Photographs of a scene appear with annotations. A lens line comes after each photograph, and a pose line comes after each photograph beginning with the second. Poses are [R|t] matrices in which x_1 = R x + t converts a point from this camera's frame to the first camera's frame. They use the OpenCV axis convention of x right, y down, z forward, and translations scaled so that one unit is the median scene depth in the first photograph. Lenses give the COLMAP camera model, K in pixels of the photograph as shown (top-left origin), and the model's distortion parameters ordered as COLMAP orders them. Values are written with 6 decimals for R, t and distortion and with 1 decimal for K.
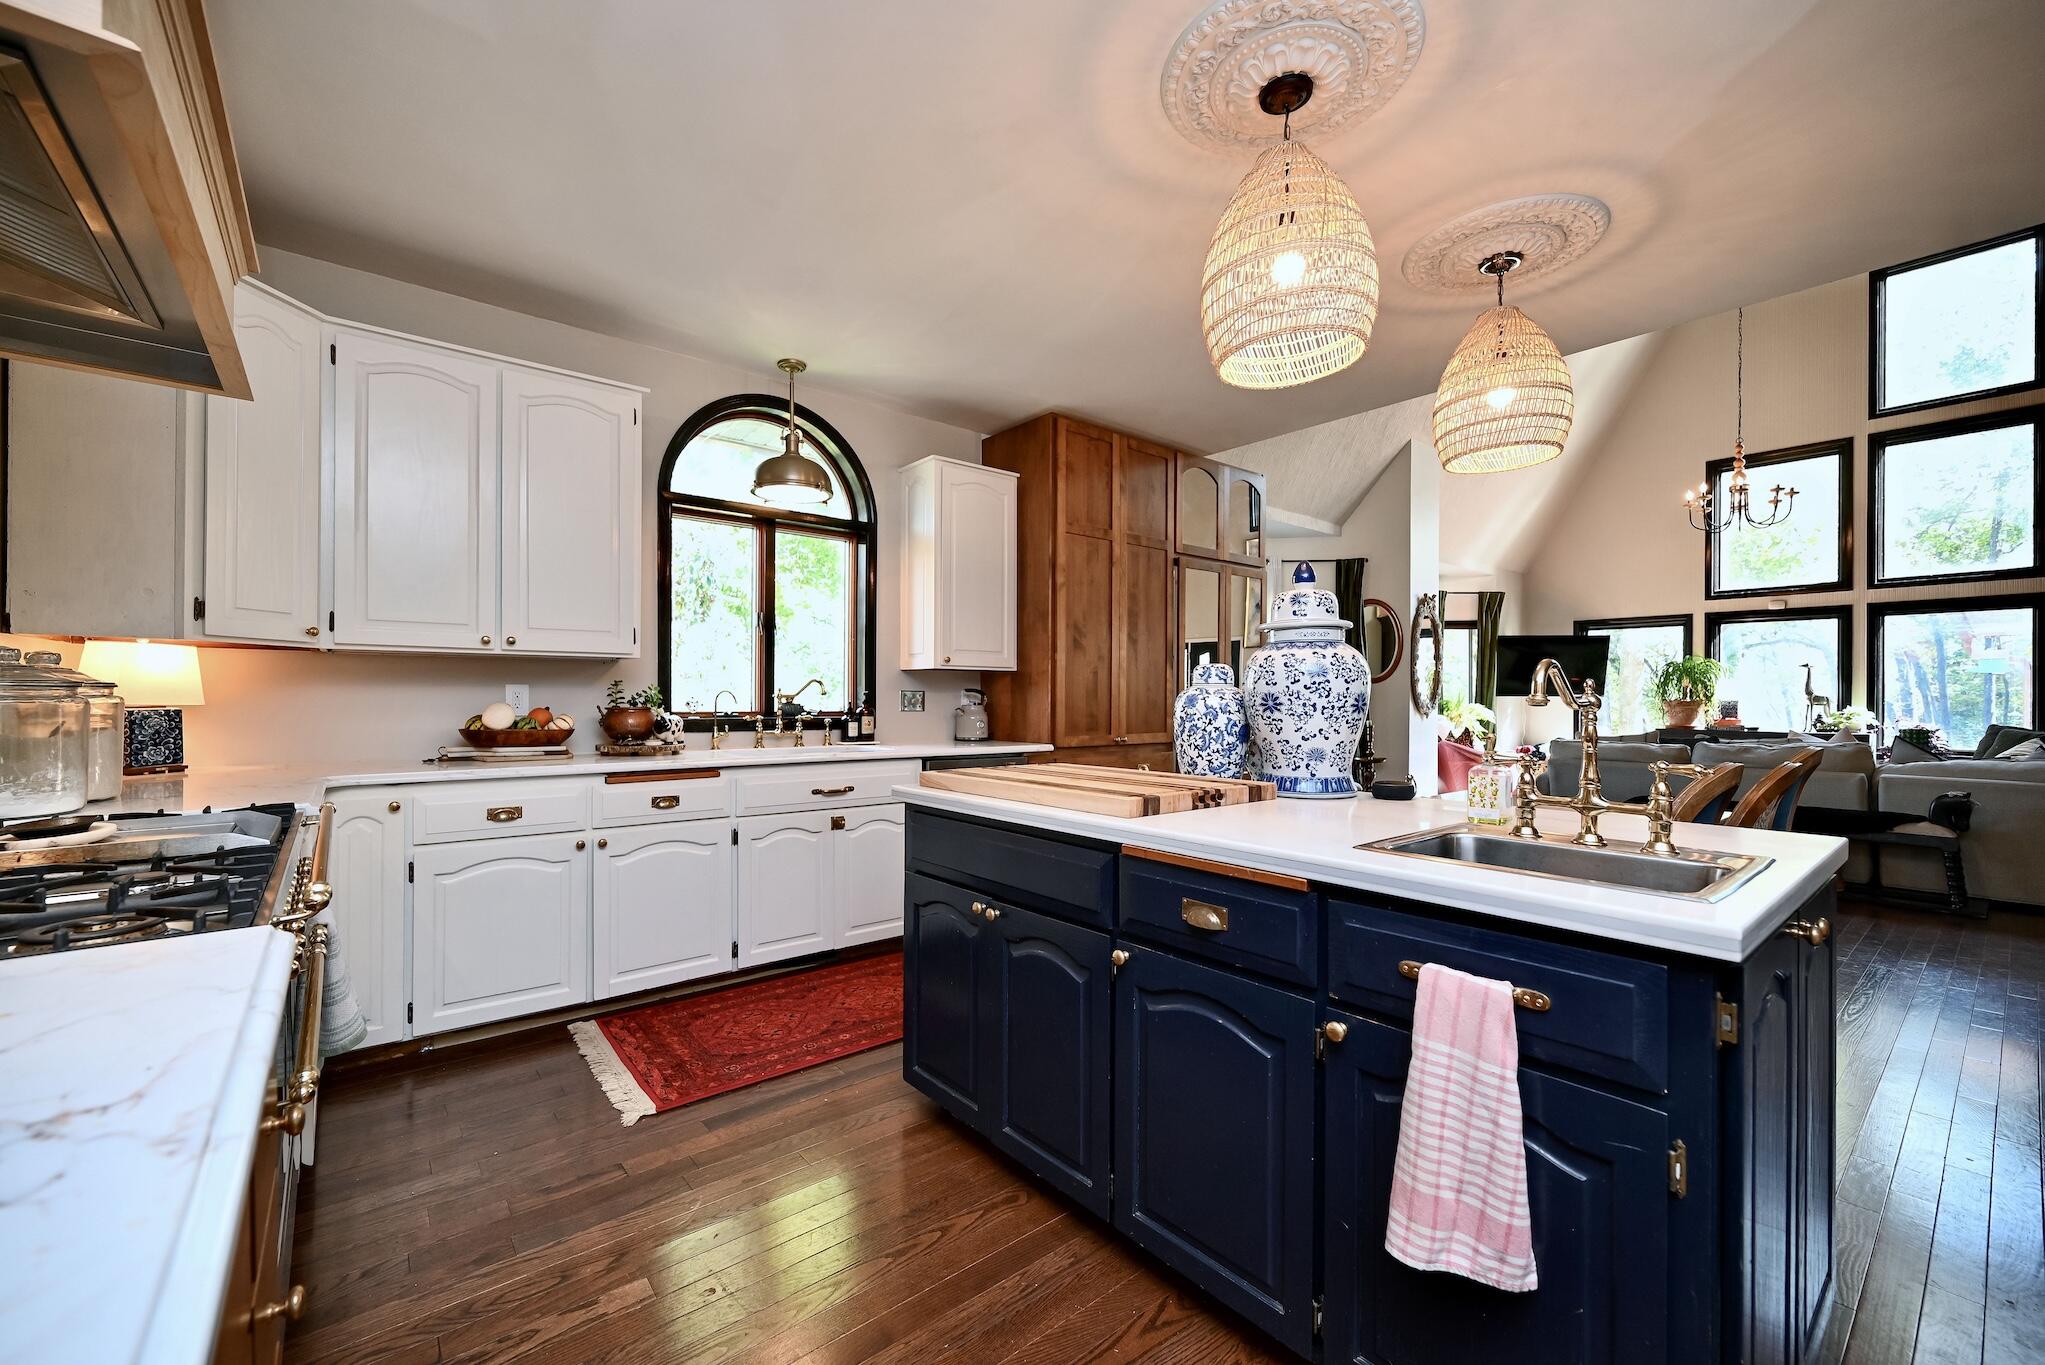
lens RADIAL K [[834.1, 0, 1009.1], [0, 834.1, 684.9], [0, 0, 1]] dist [-0.001435, -0.000084]
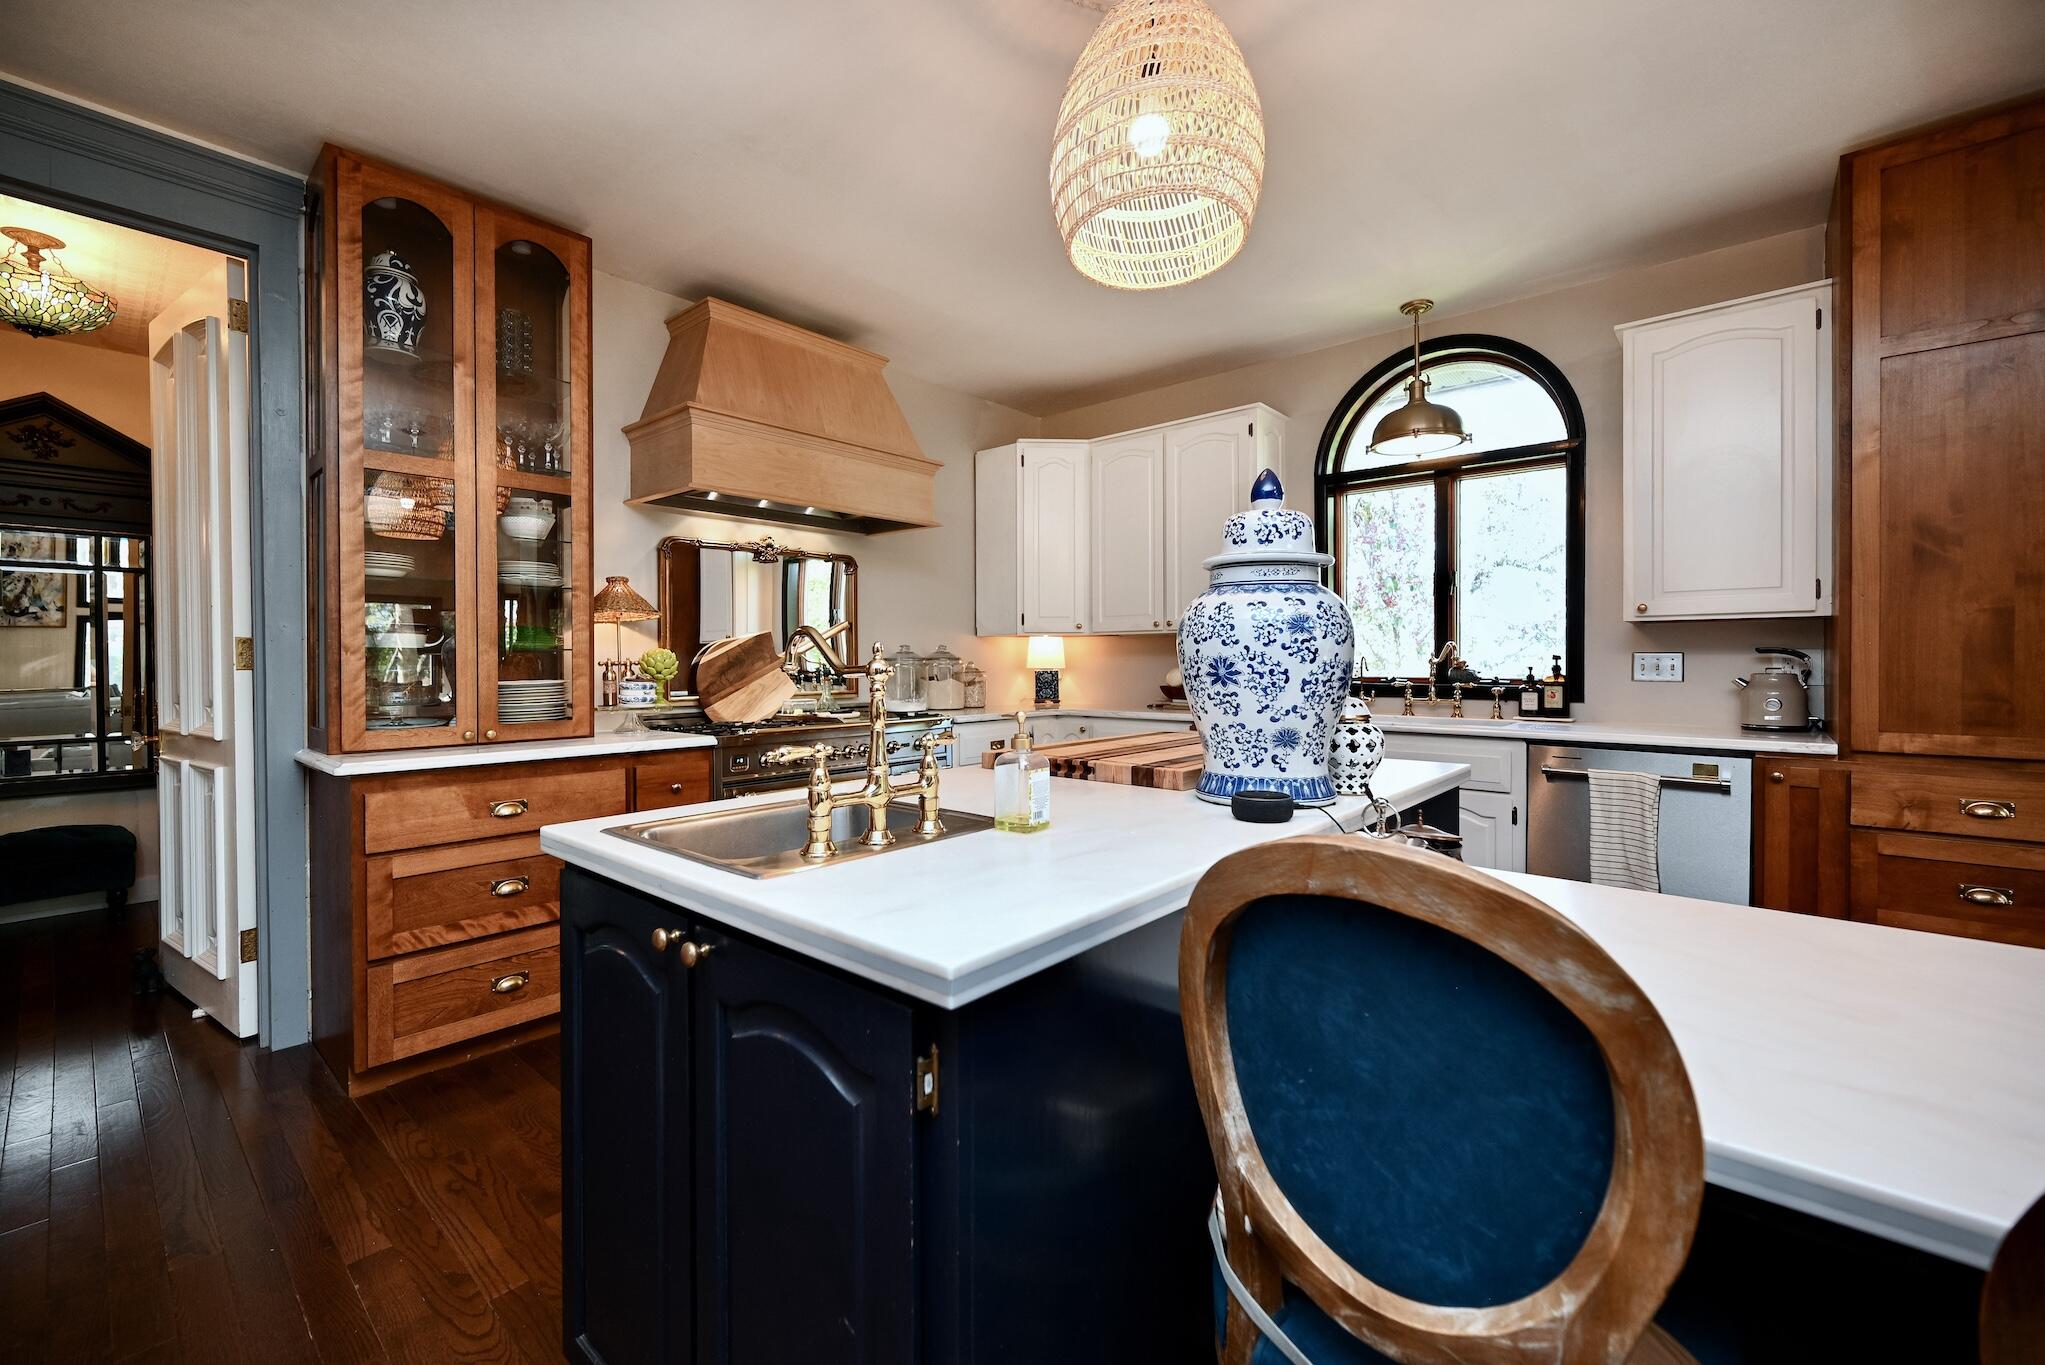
lens RADIAL K [[834.1, 0, 1007.8], [0, 834.1, 678.1], [0, 0, 1]] dist [-0.001435, -0.000084]
pose [[0.174689, 0.016006, -0.984494, 0.583855], [0.016954, 0.999671, 0.019261, 0.006194], [0.984478, -0.020056, 0.174360, 0.381529]]
